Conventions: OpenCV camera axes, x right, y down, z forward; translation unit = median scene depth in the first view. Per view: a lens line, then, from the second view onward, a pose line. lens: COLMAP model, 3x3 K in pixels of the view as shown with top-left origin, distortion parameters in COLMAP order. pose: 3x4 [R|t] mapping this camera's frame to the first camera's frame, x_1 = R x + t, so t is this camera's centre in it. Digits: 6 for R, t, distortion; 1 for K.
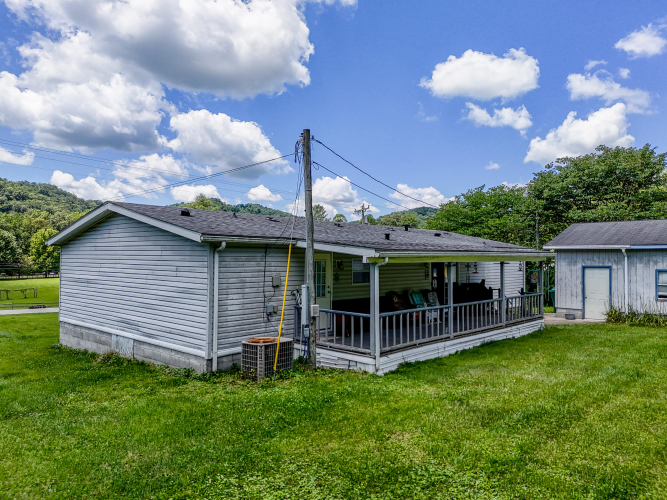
lens RADIAL K [[487.4, 0, 333.5], [0, 487.4, 250.0], [0, 0, 1]] dist [0.082908, -0.086305]
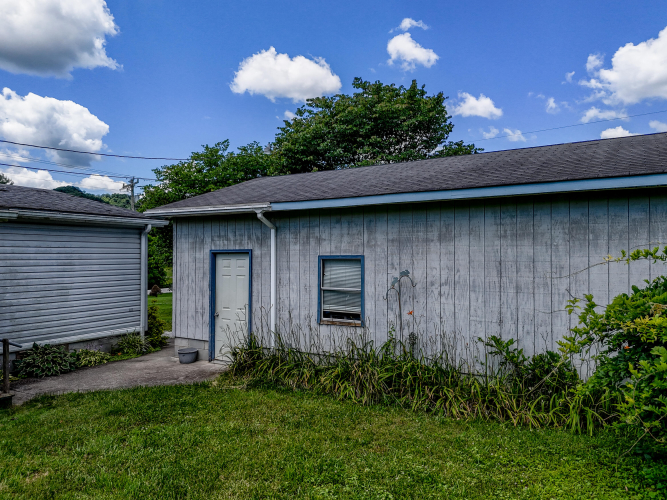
lens RADIAL K [[487.4, 0, 333.5], [0, 487.4, 250.0], [0, 0, 1]] dist [0.082908, -0.086305]
pose [[0.971052, -0.001780, 0.238862, 0.524000], [-0.001174, 0.999925, 0.012221, 0.026622], [-0.238865, -0.012147, 0.970977, 0.526126]]
